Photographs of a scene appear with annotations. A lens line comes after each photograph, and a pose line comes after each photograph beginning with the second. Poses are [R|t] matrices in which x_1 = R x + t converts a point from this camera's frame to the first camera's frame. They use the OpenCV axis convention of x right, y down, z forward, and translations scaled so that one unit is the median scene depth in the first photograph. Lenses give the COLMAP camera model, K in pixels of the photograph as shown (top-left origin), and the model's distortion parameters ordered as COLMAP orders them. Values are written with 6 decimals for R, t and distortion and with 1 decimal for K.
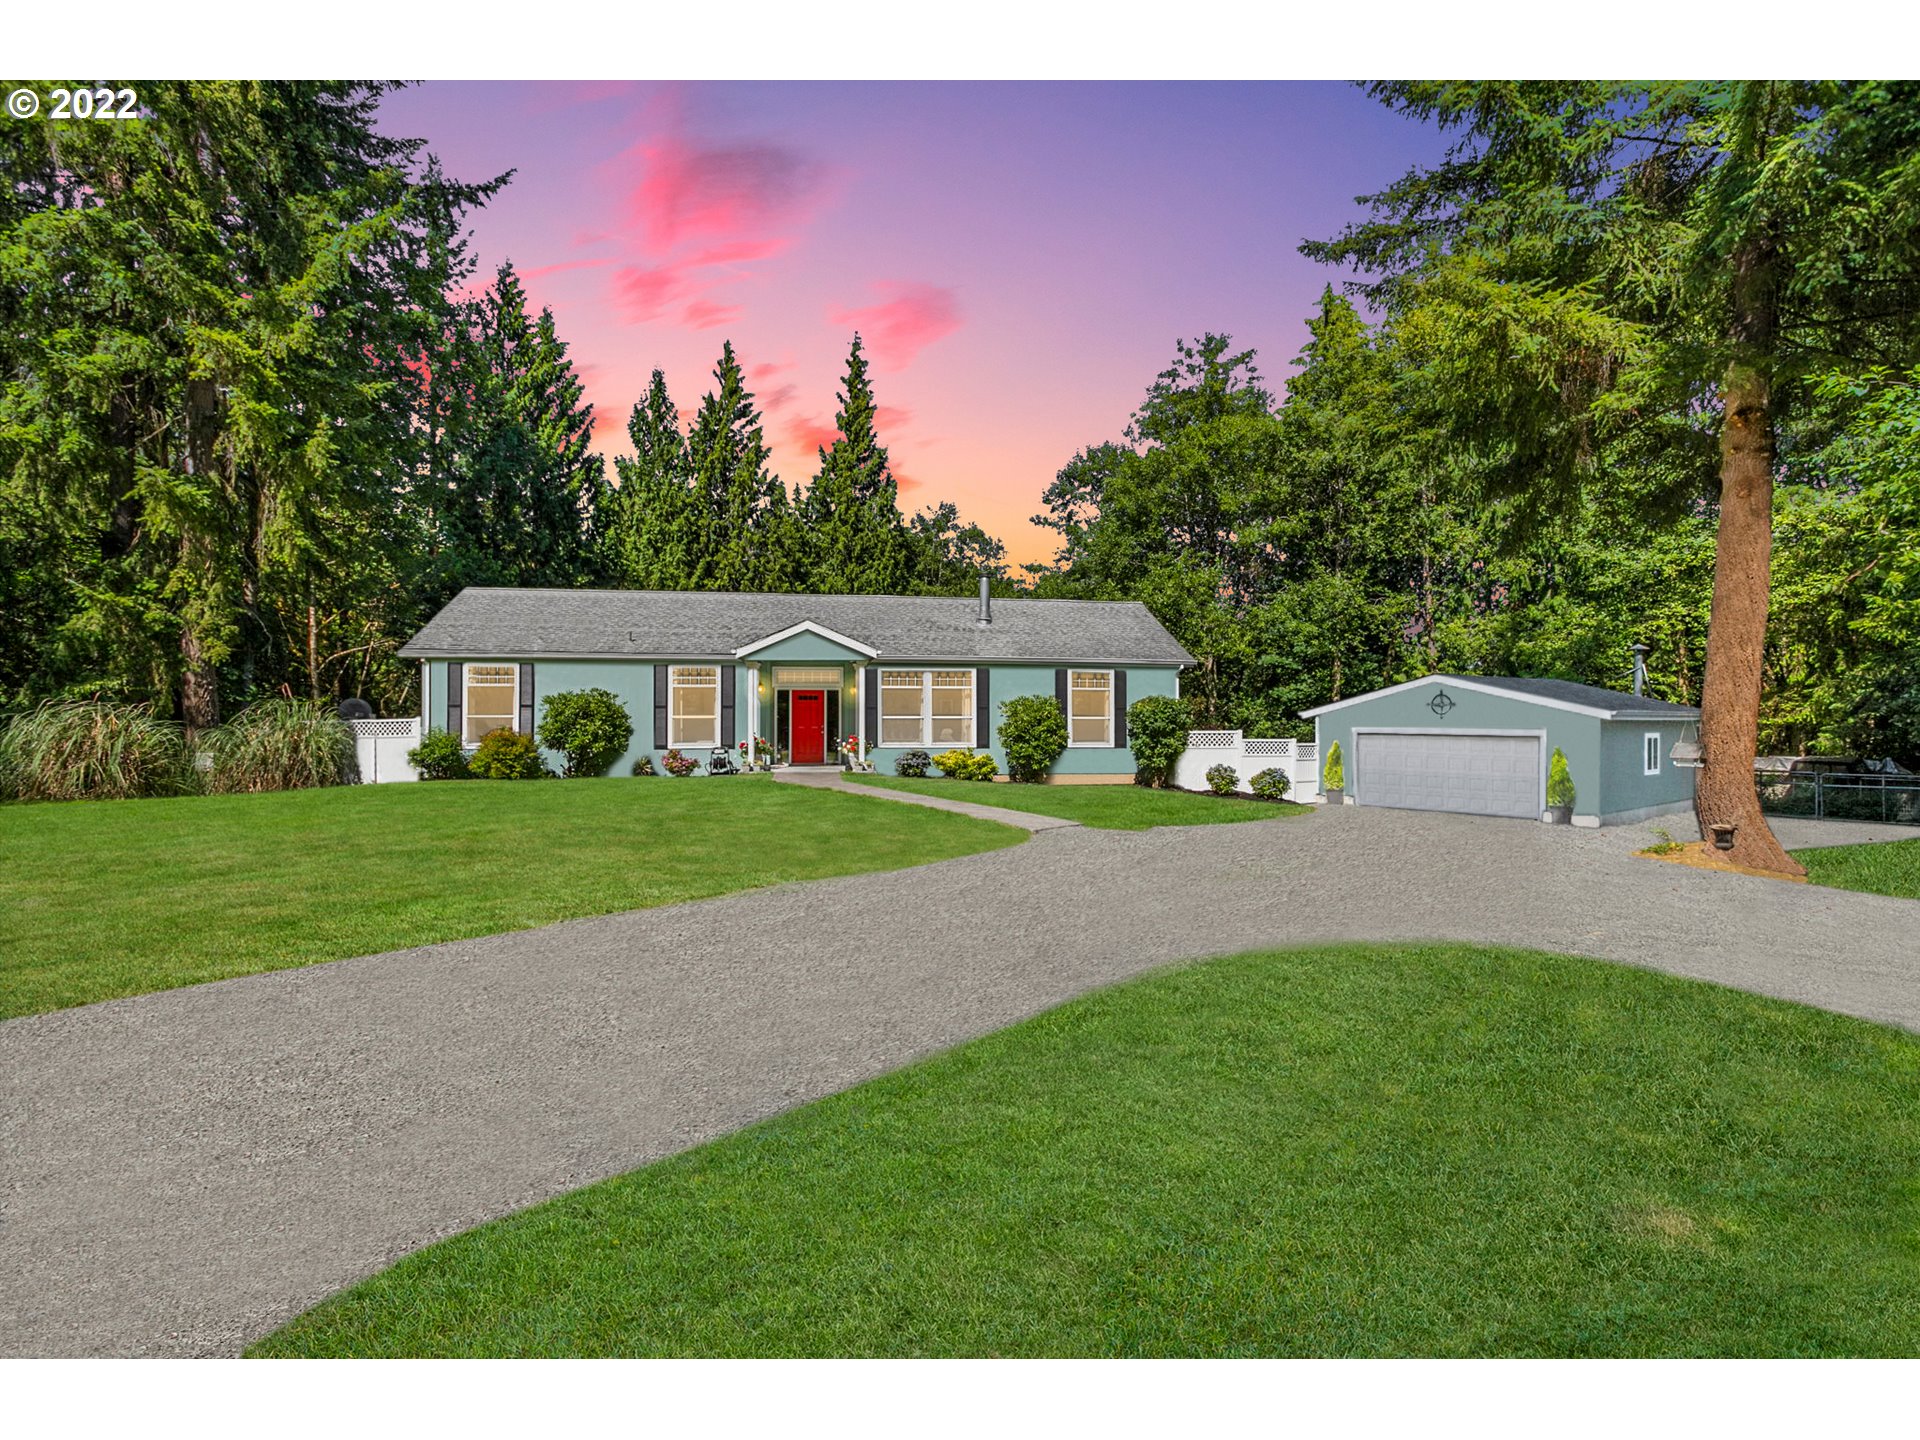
lens RADIAL K [[932.3, 0, 955.8], [0, 932.3, 709.9], [0, 0, 1]] dist [-0.003646, -0.000395]
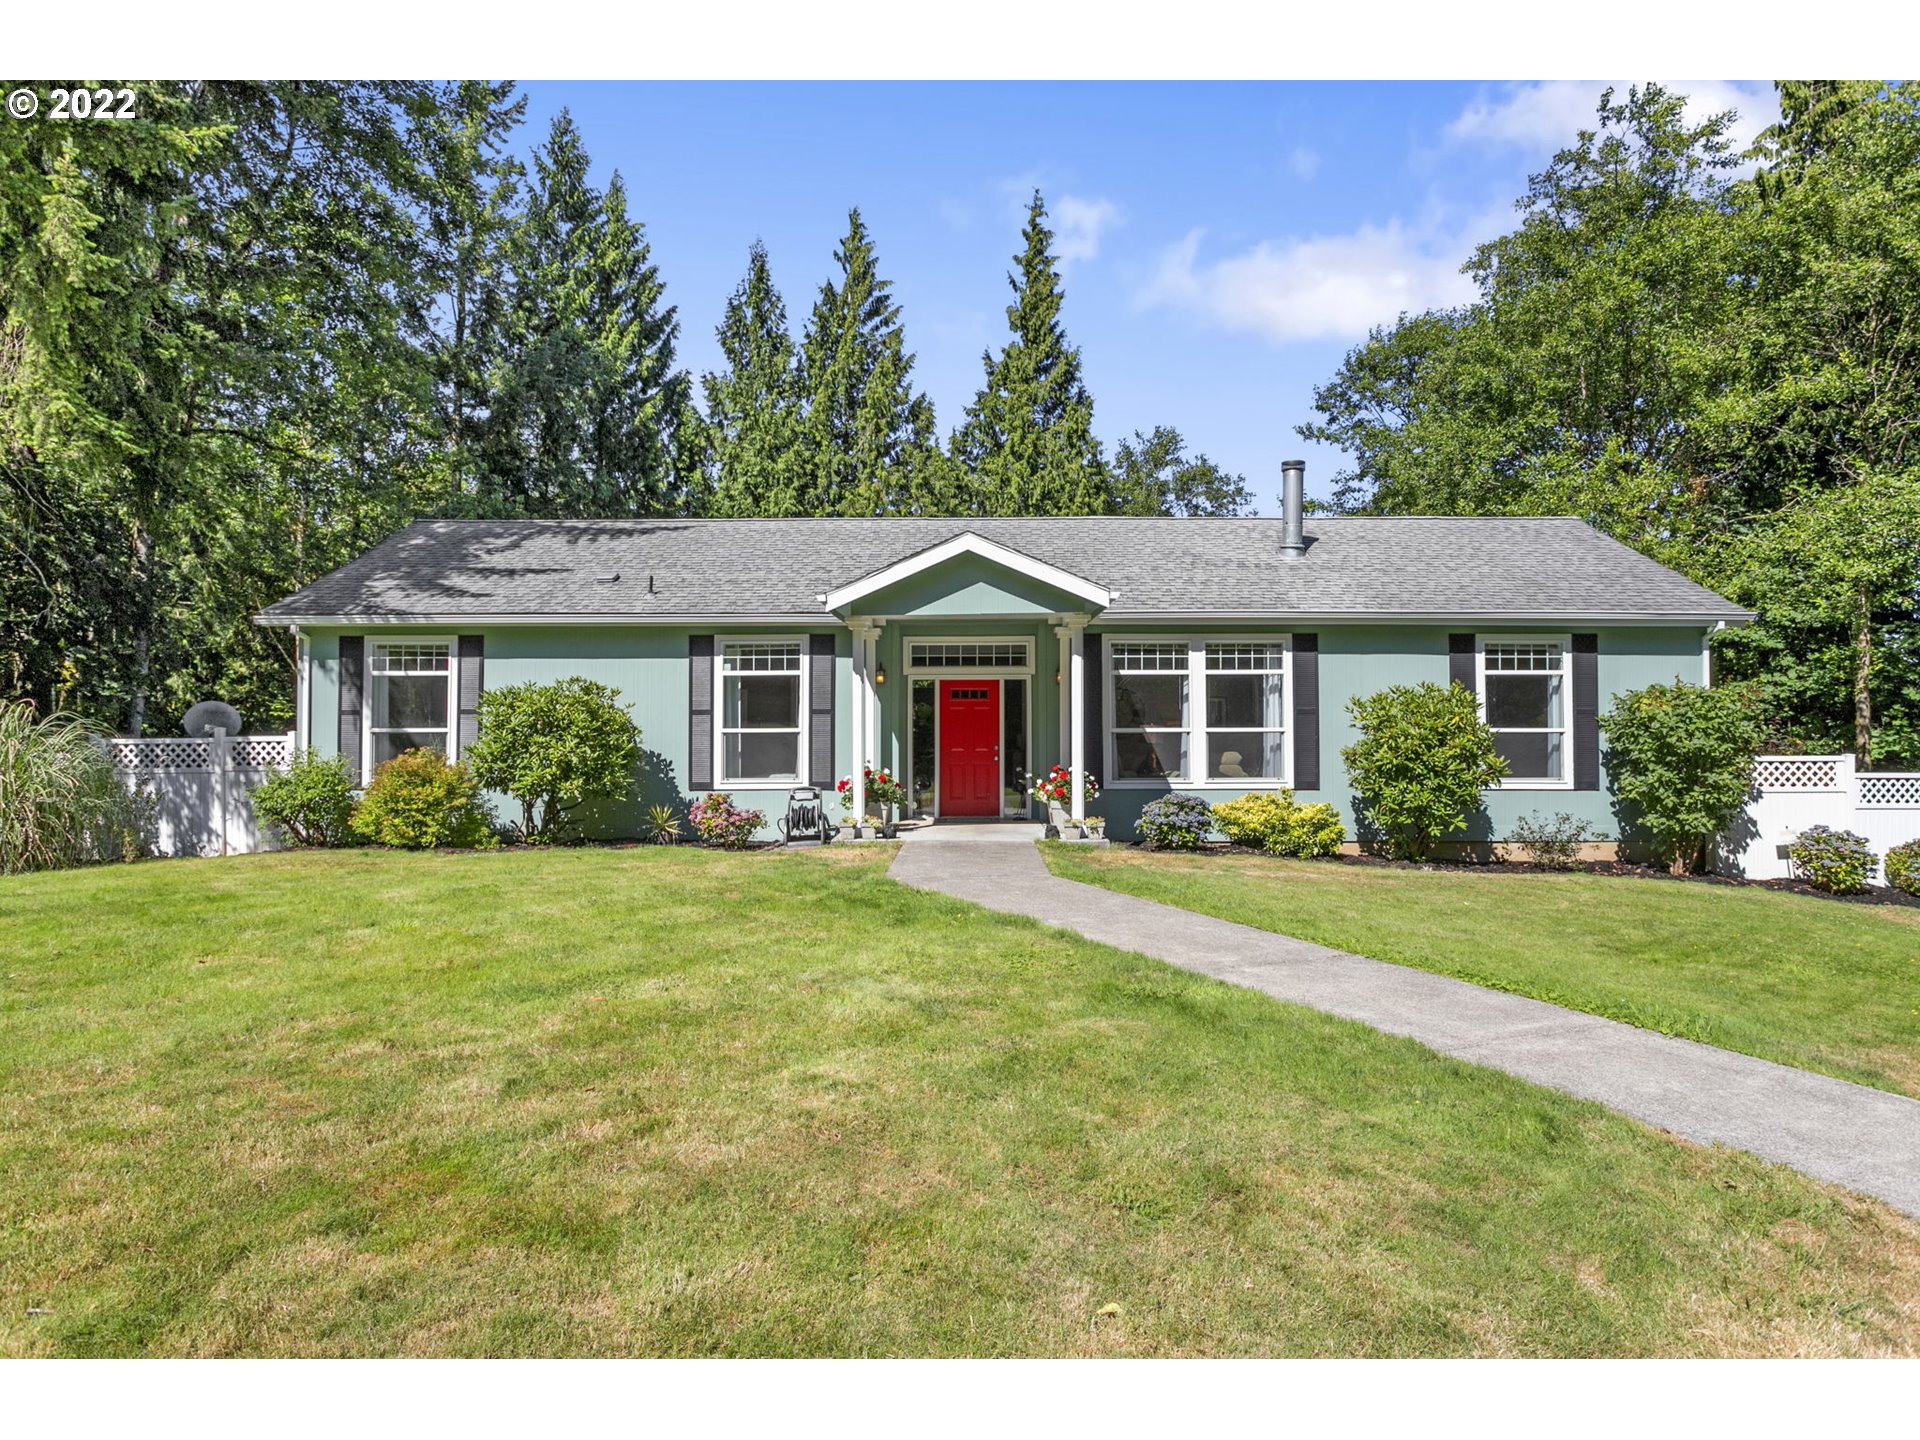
lens RADIAL K [[932.3, 0, 955.8], [0, 932.3, 709.9], [0, 0, 1]] dist [-0.003646, -0.000395]
pose [[0.985534, -0.008097, -0.169283, -0.052338], [0.004566, 0.999764, -0.021241, 0.004987], [0.169415, 0.020160, 0.985339, 0.326770]]
